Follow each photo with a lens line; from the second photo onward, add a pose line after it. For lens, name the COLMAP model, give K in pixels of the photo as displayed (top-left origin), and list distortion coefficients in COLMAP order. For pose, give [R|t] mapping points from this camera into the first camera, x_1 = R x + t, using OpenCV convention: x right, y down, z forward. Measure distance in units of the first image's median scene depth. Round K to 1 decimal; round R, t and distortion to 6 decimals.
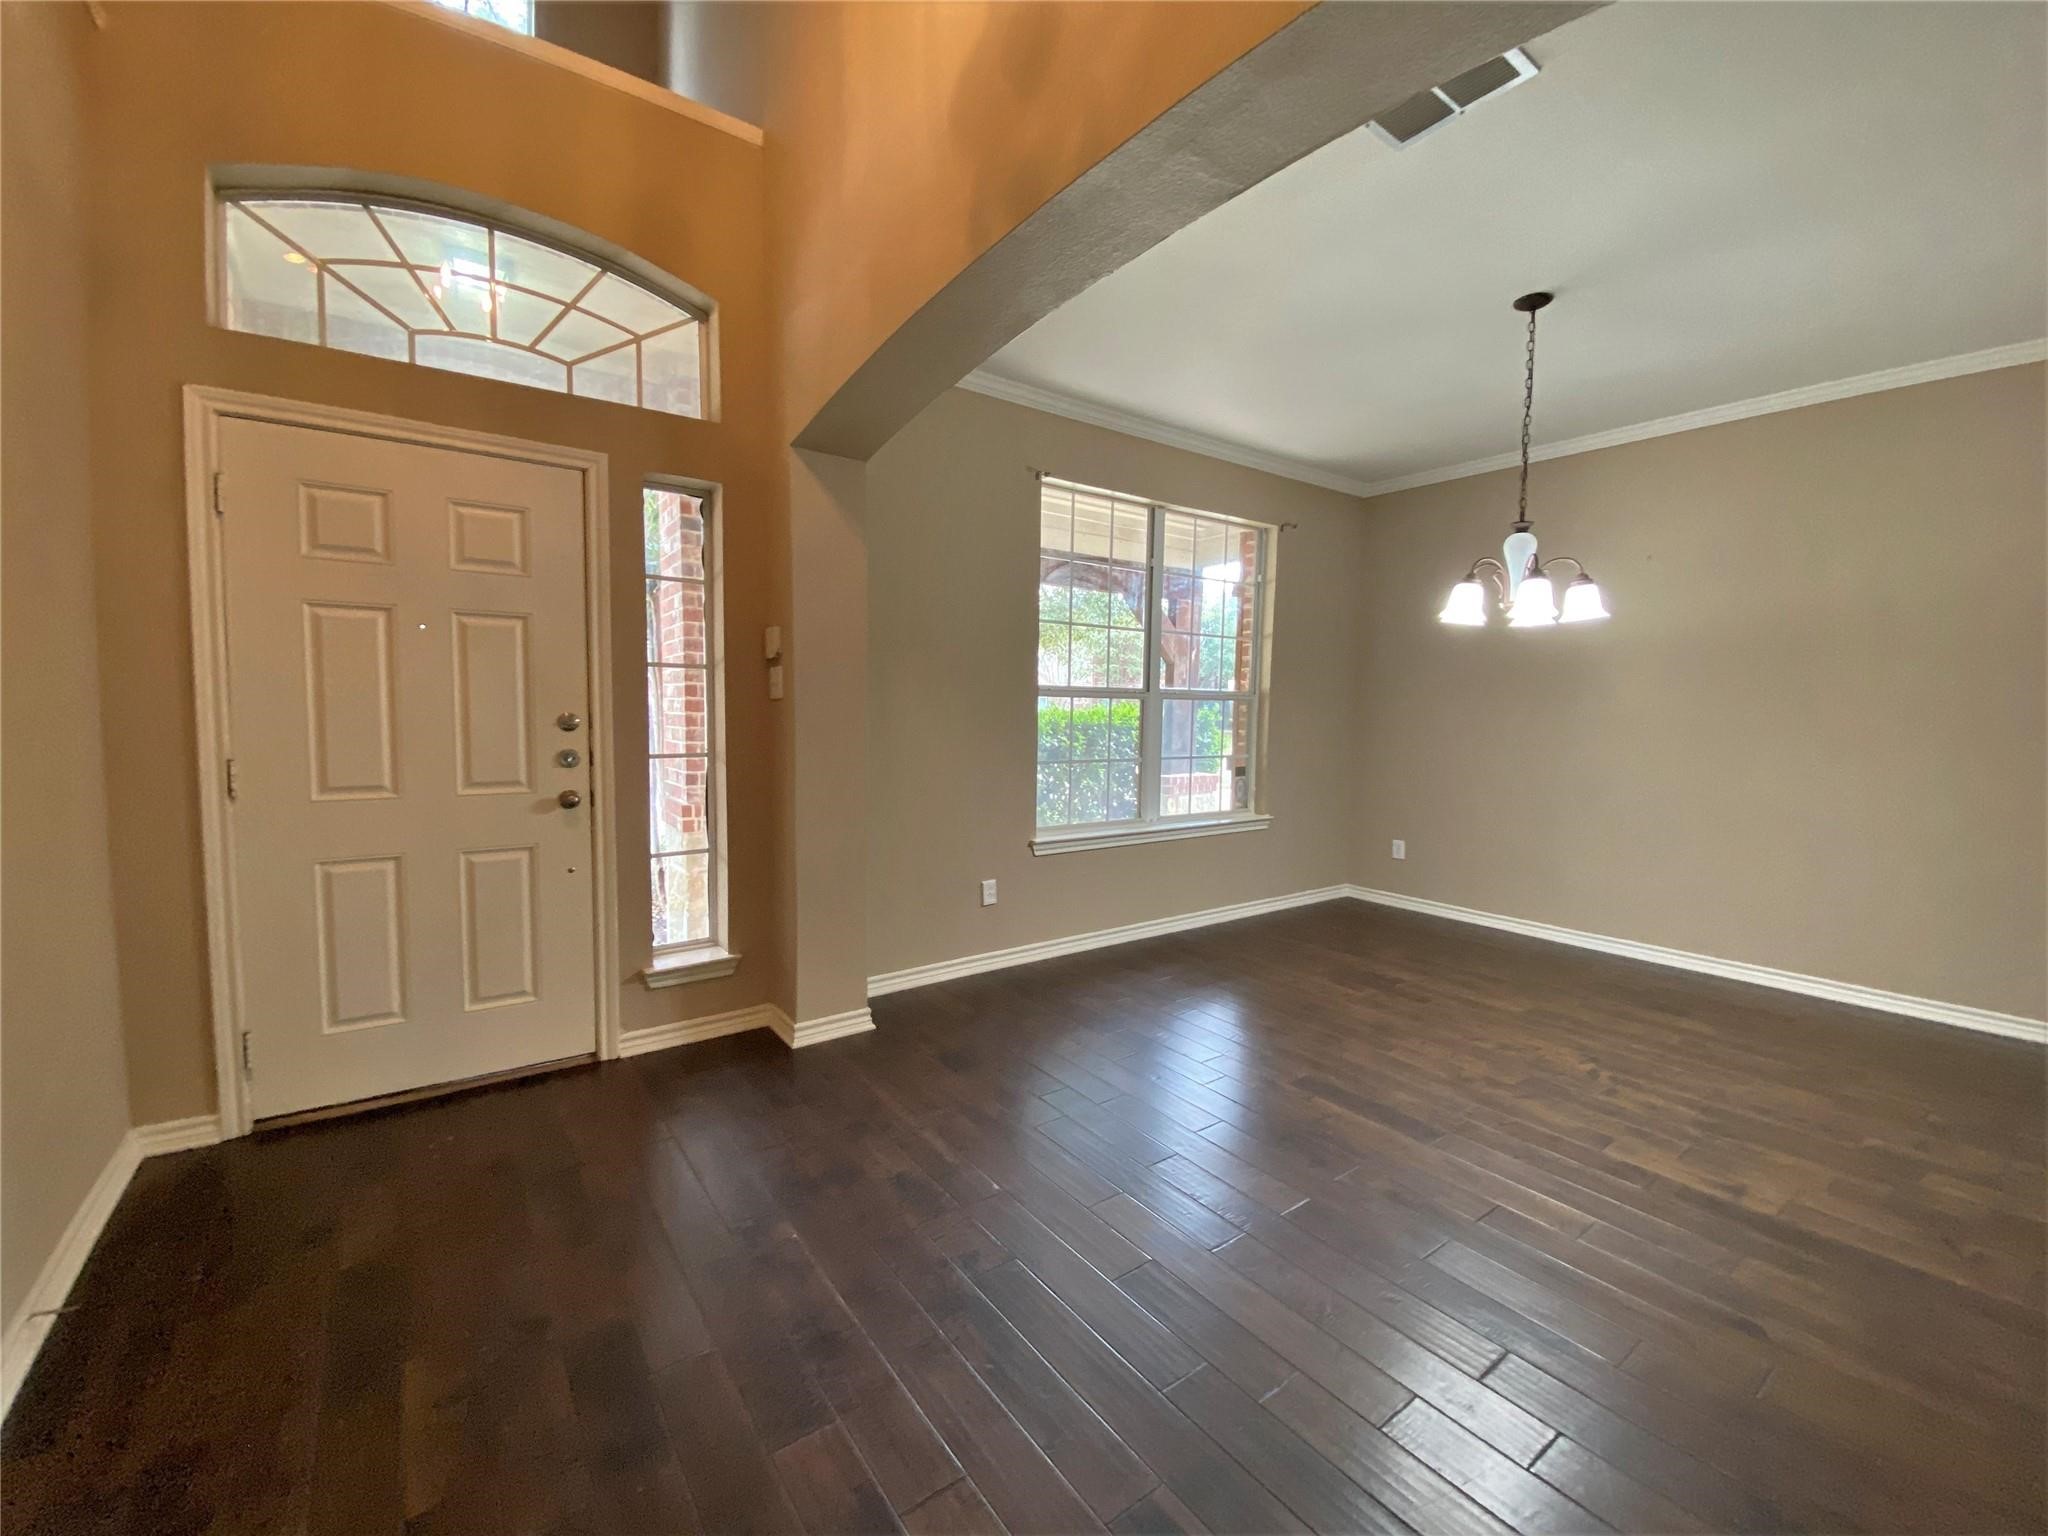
lens RADIAL K [[825.6, 0, 1005.1], [0, 825.6, 774.1], [0, 0, 1]] dist [0.006095, -0.010083]
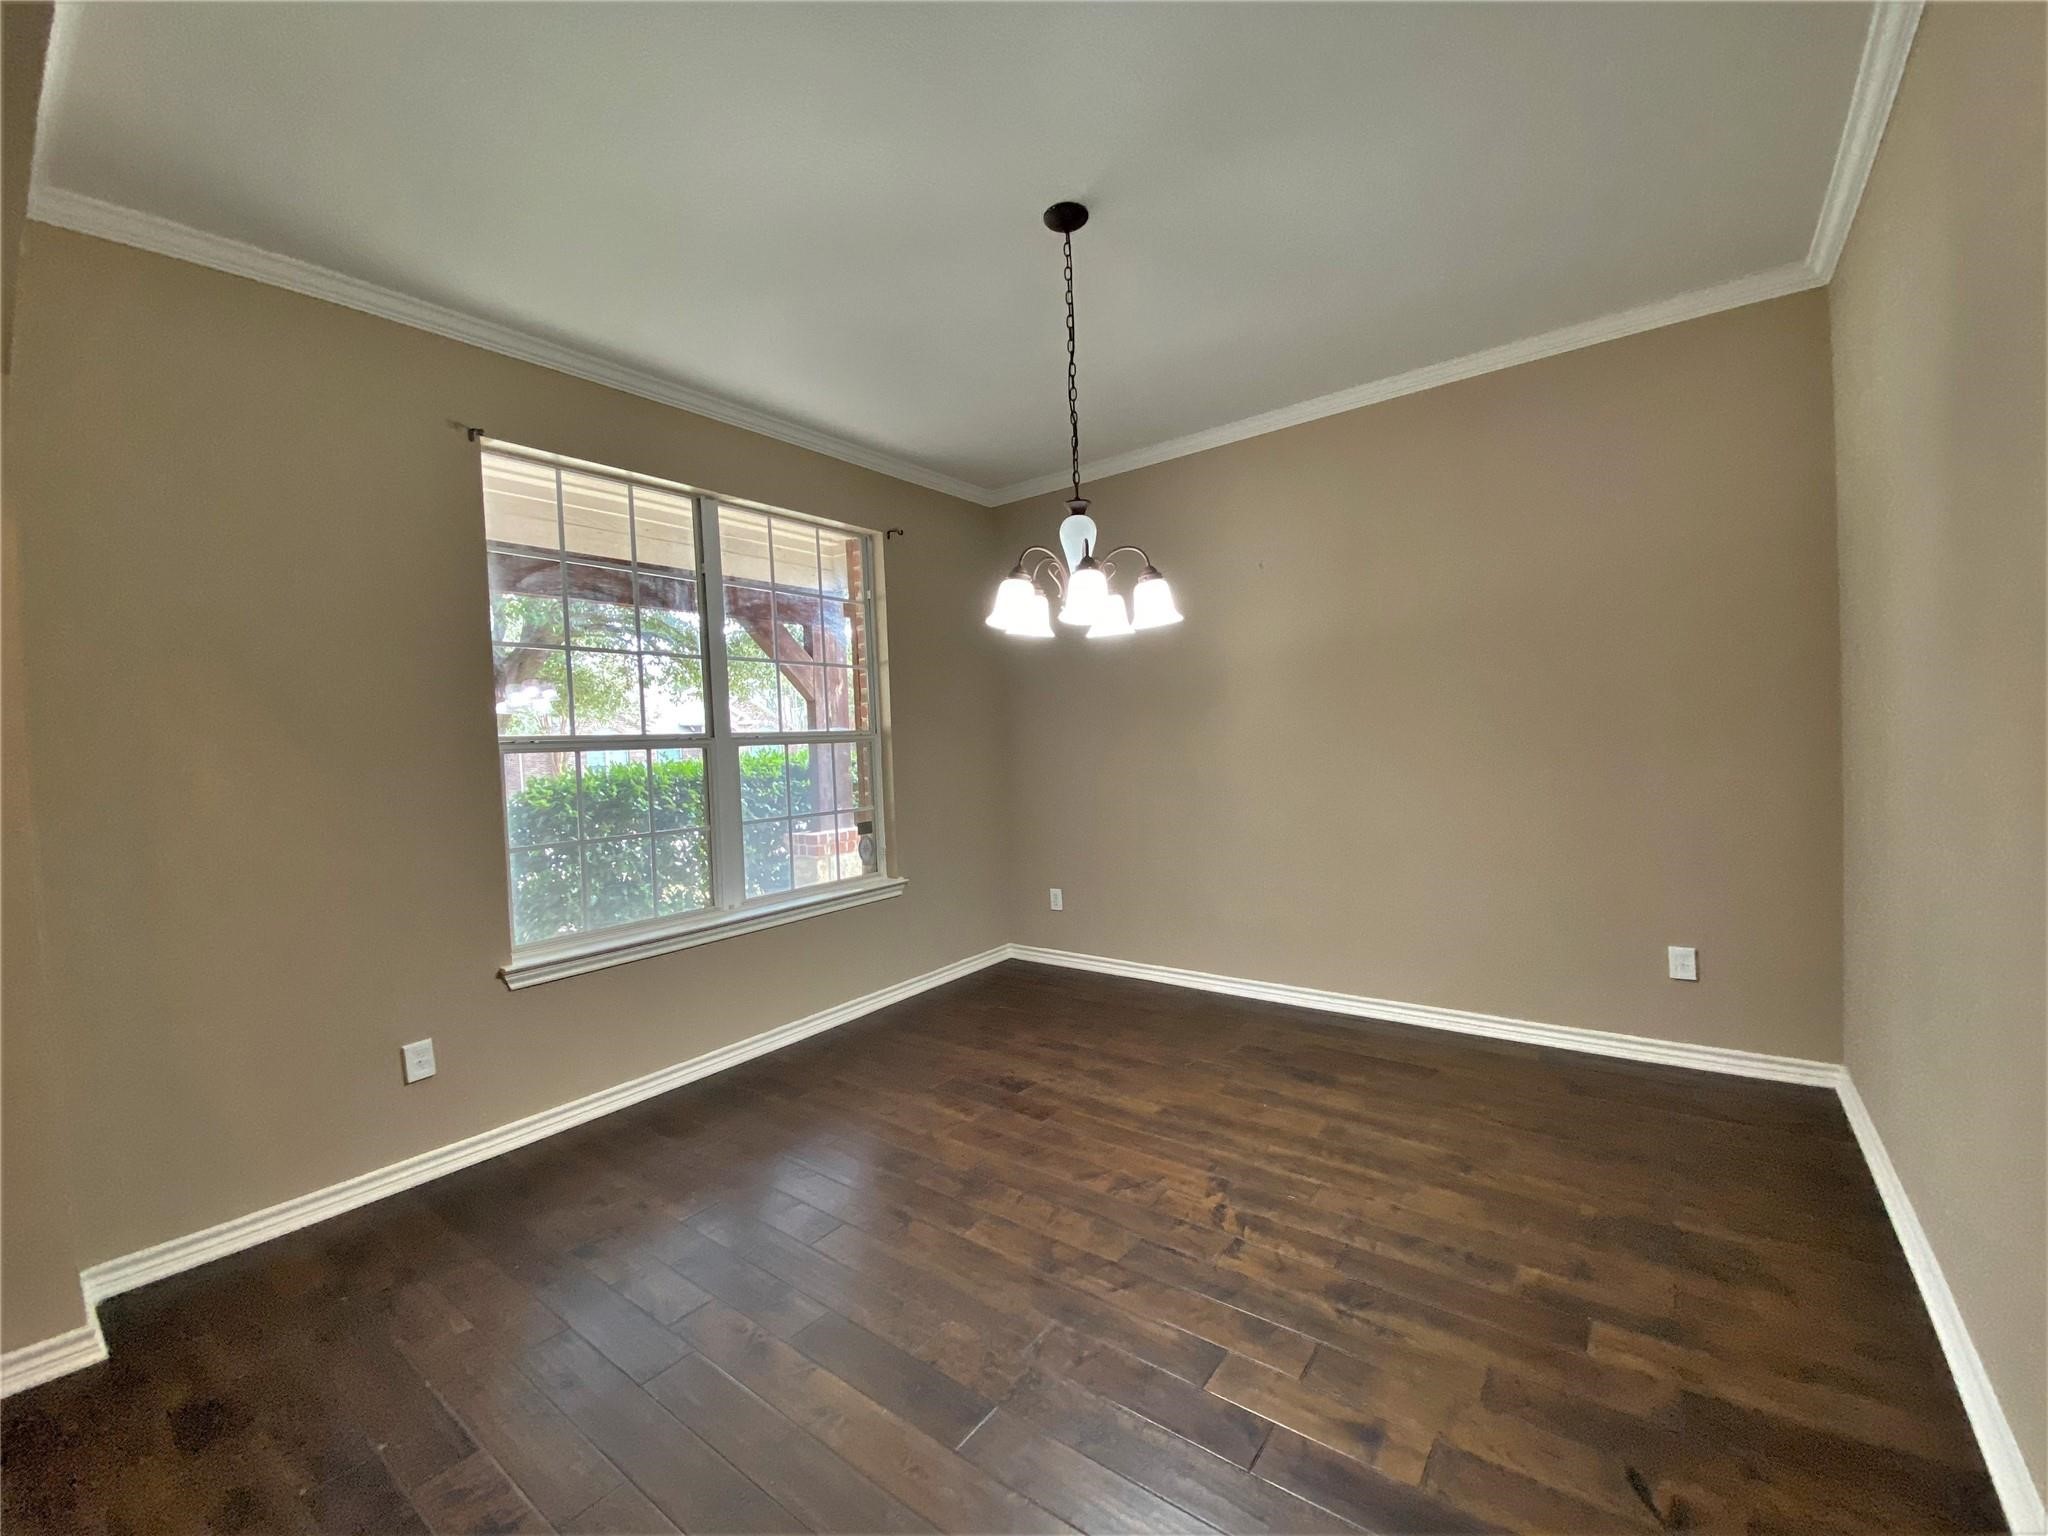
lens RADIAL K [[825.6, 0, 1017.1], [0, 825.6, 775.1], [0, 0, 1]] dist [0.006095, -0.010083]
pose [[0.952431, -0.063243, 0.298121, 0.237217], [0.076465, 0.996530, -0.032888, -0.021720], [-0.295007, 0.054119, 0.953961, 0.216315]]
